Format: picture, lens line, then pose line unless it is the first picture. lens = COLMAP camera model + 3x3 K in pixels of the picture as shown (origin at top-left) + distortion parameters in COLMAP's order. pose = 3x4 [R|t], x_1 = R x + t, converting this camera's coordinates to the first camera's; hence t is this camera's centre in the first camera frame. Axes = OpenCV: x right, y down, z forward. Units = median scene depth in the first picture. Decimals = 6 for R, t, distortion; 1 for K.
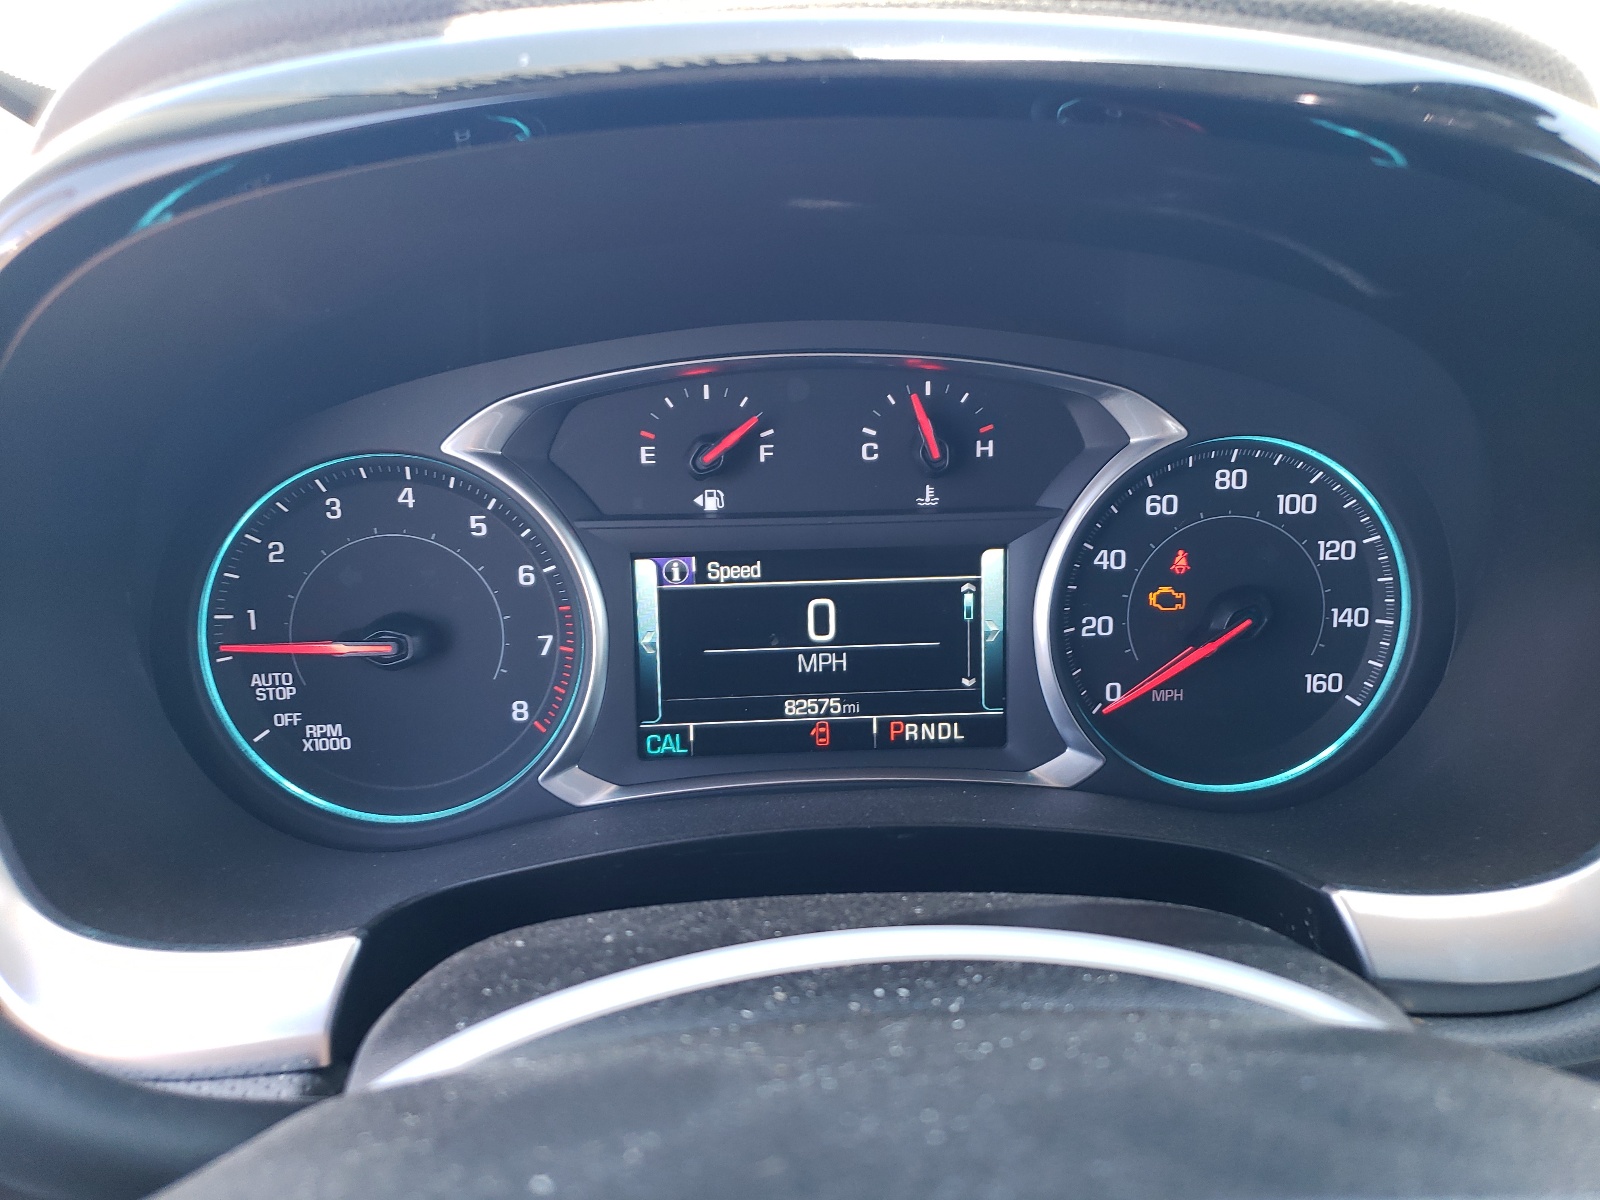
lens RADIAL K [[1219.1, 0, 798.3], [0, 1219.1, 599.7], [0, 0, 1]] dist [-0.011185, -0.002443]
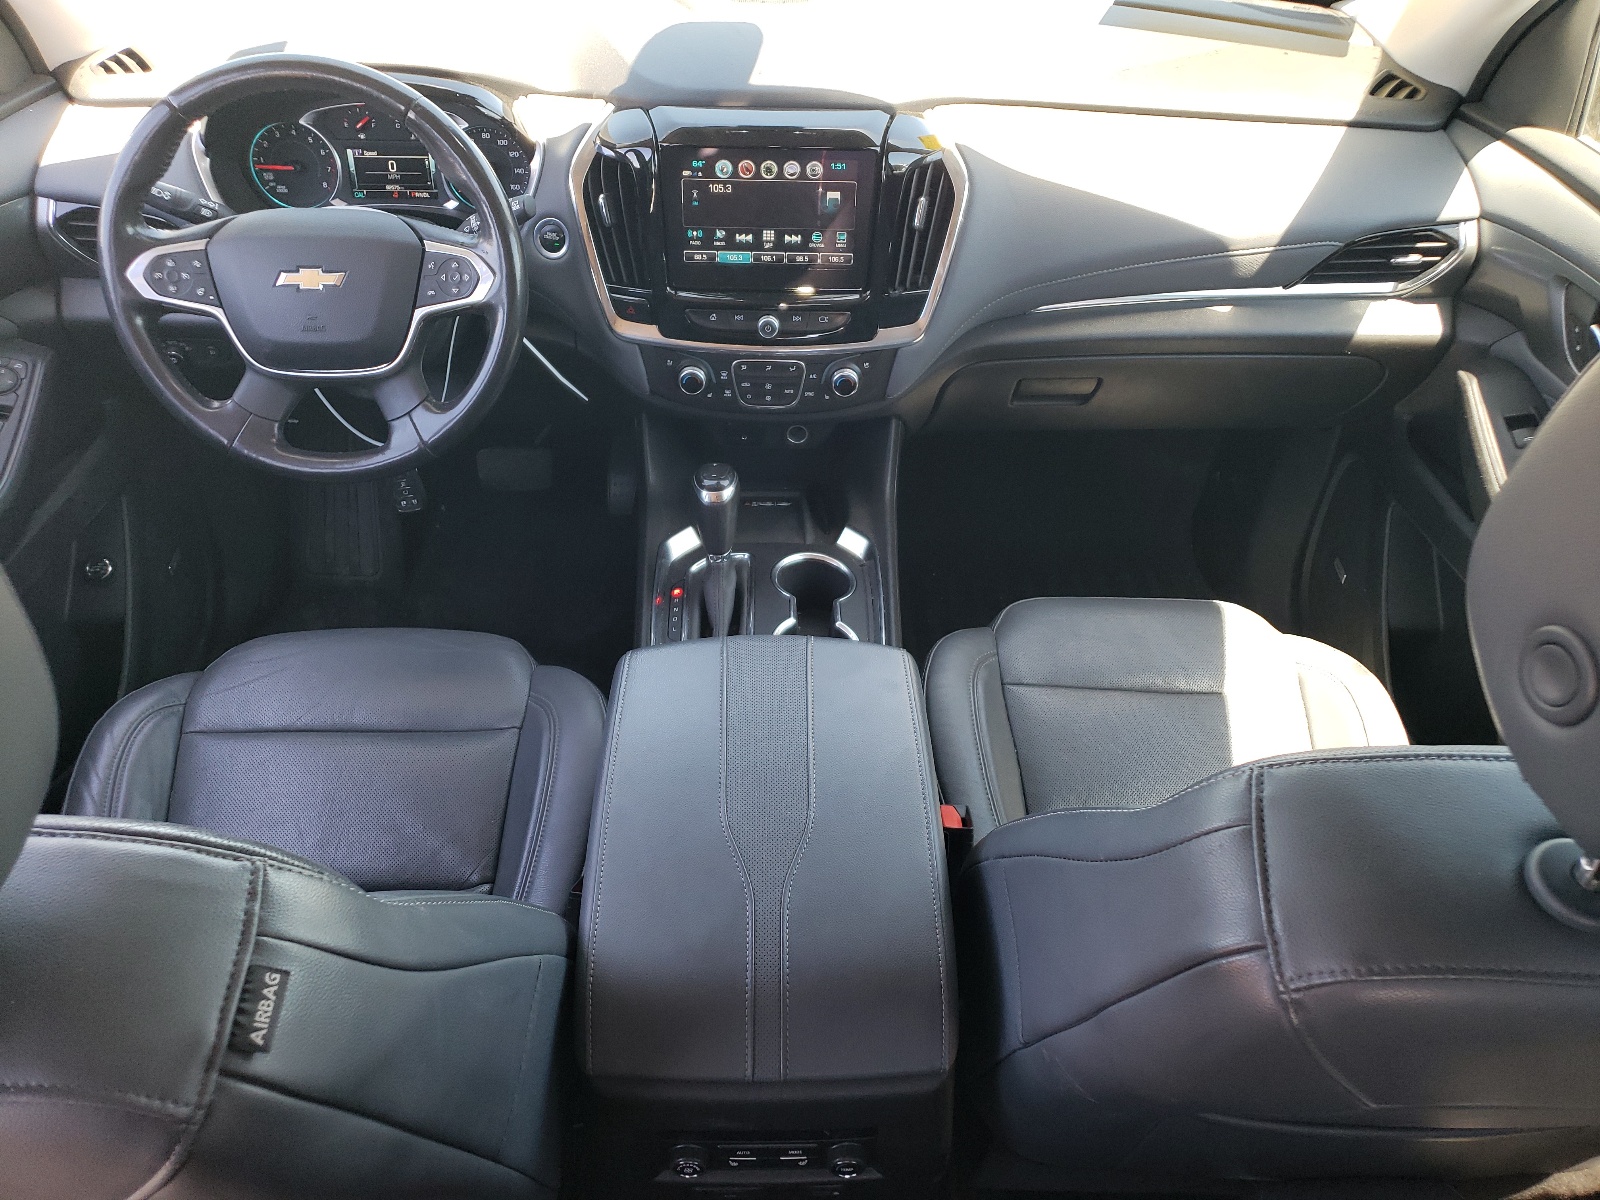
lens RADIAL K [[1267.3, 0, 801.6], [0, 1267.3, 597.8], [0, 0, 1]] dist [0.007127, 0.001508]
pose [[0.997509, 0.058800, -0.038962, 1.759864], [-0.042128, 0.939656, 0.339518, -0.136350], [0.056575, -0.337031, 0.939792, -3.720143]]
